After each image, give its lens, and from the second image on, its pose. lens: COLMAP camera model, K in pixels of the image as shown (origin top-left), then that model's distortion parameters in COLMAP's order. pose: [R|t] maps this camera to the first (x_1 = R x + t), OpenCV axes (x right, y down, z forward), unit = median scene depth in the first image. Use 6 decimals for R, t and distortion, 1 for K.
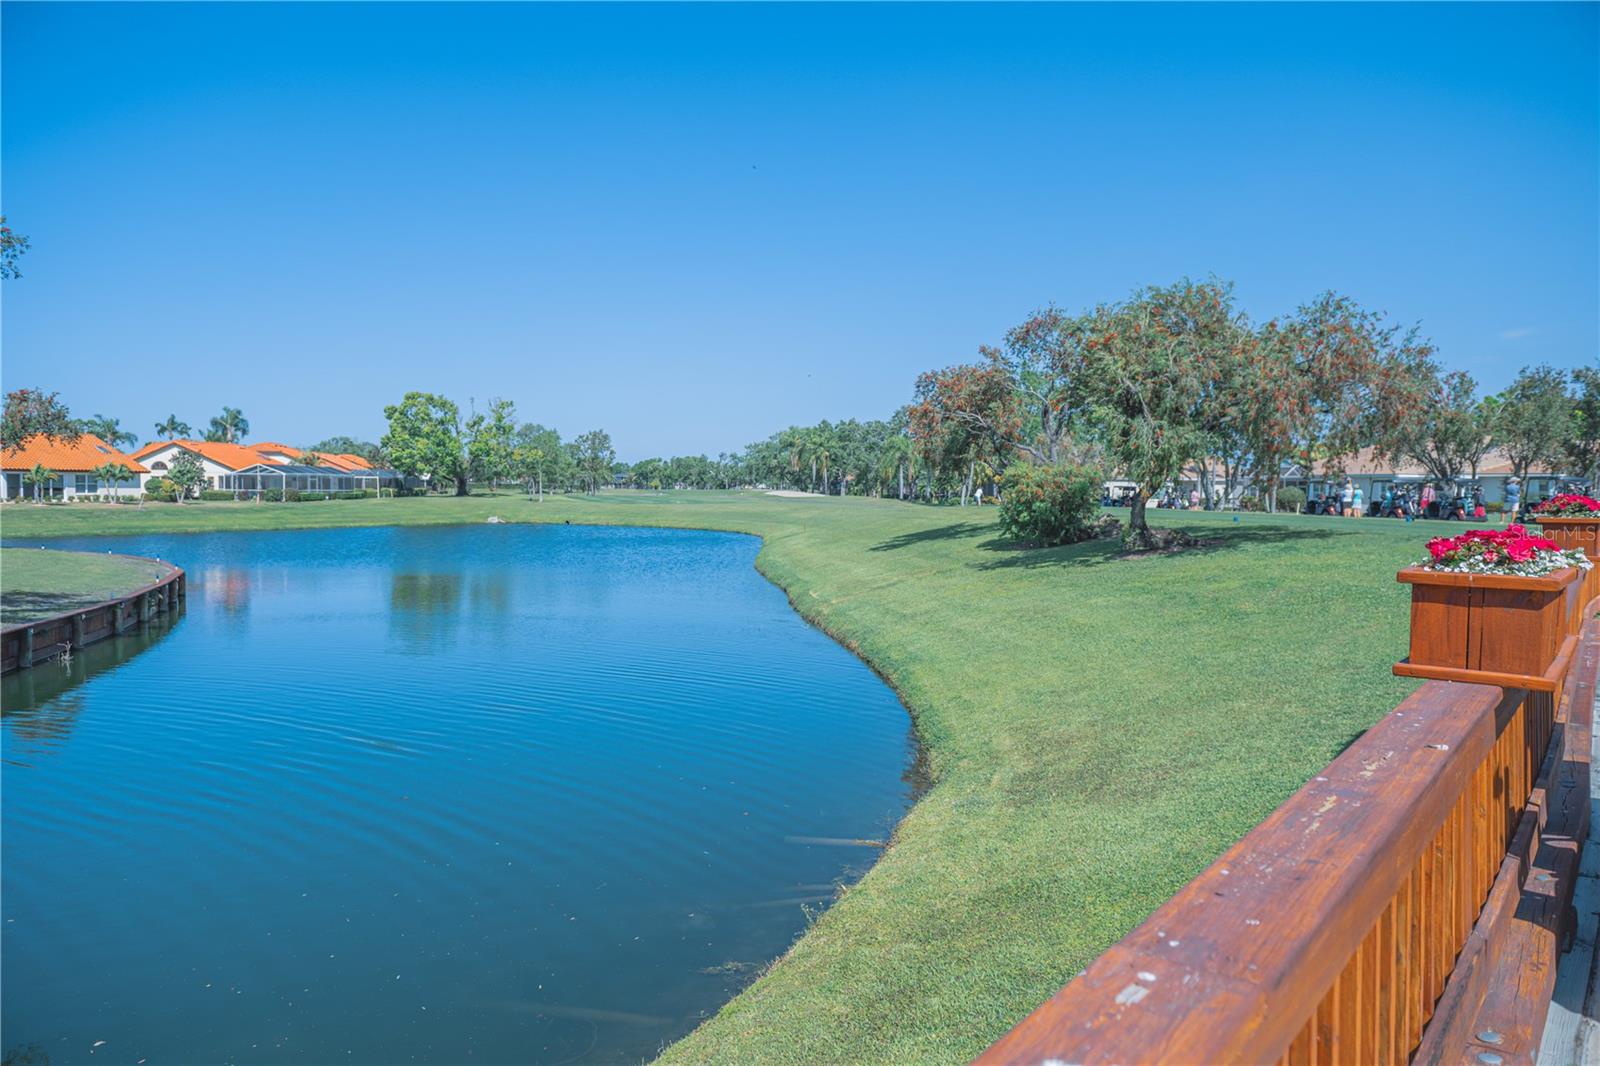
lens RADIAL K [[1083.1, 0, 808.8], [0, 1083.1, 541.9], [0, 0, 1]] dist [0.005768, 0.001157]
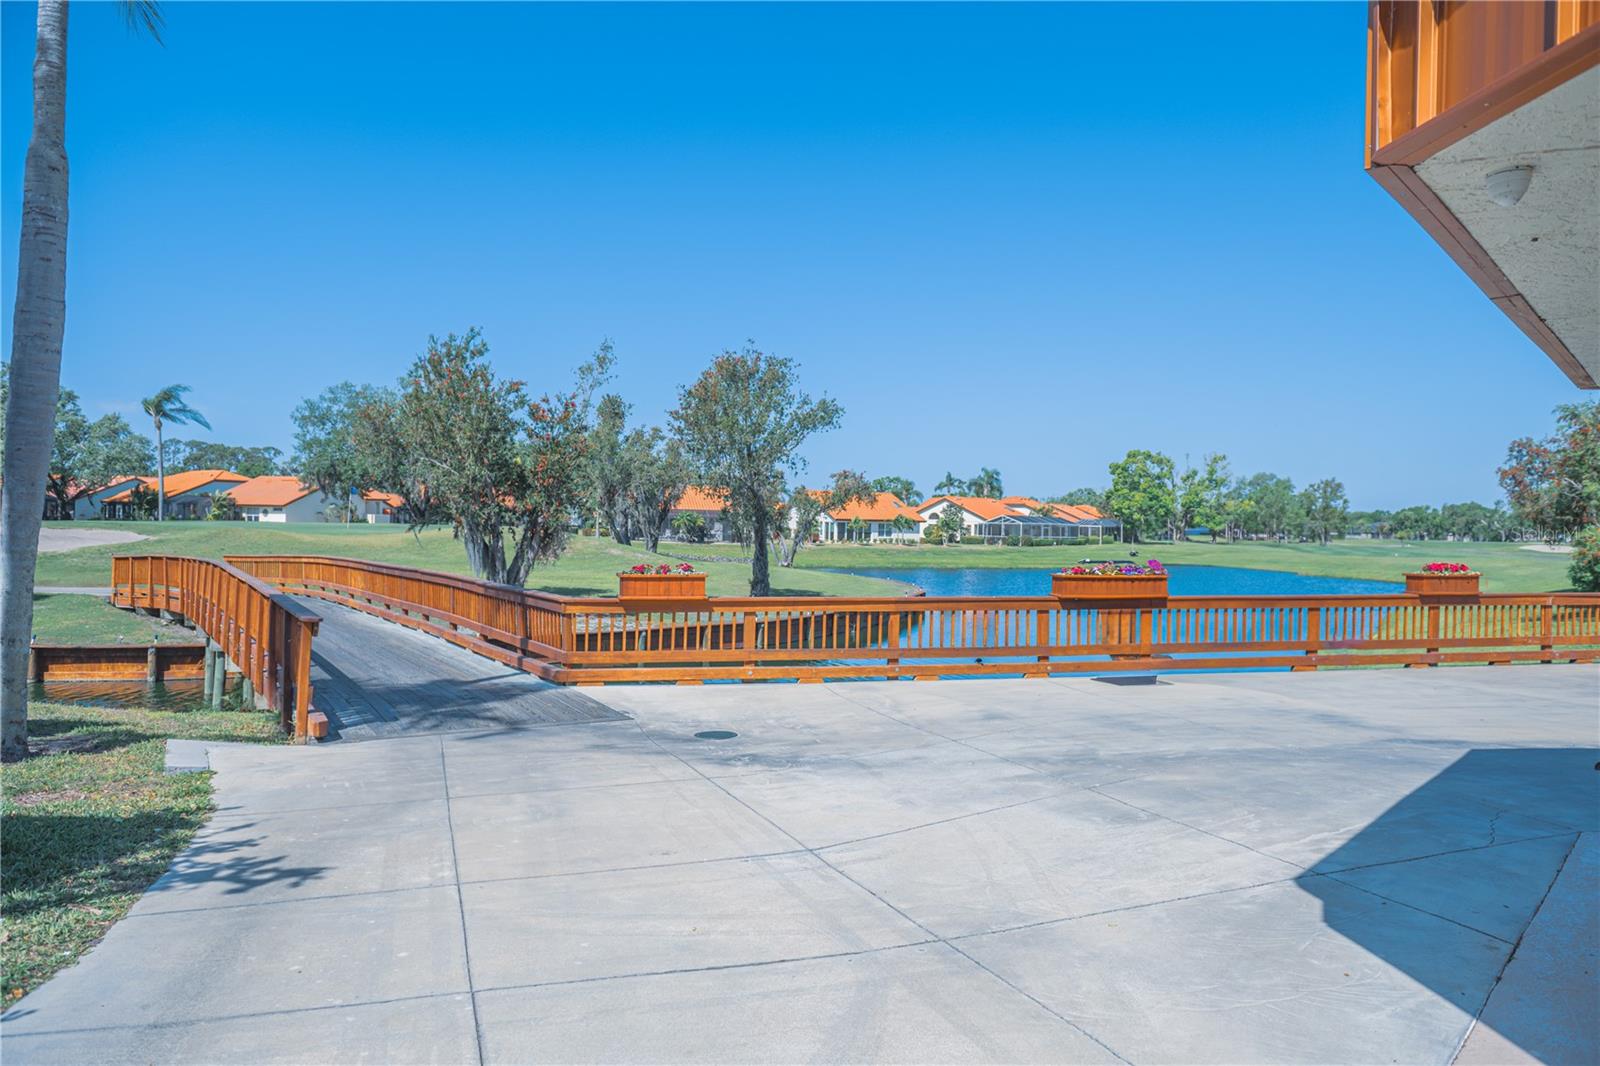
lens RADIAL K [[1083.1, 0, 796.4], [0, 1083.1, 535.6], [0, 0, 1]] dist [0.005768, 0.001157]
pose [[0.778199, 0.014457, -0.627851, 0.070023], [-0.044949, 0.998453, -0.032721, 0.002019], [0.626407, 0.053685, 0.777645, -0.086472]]
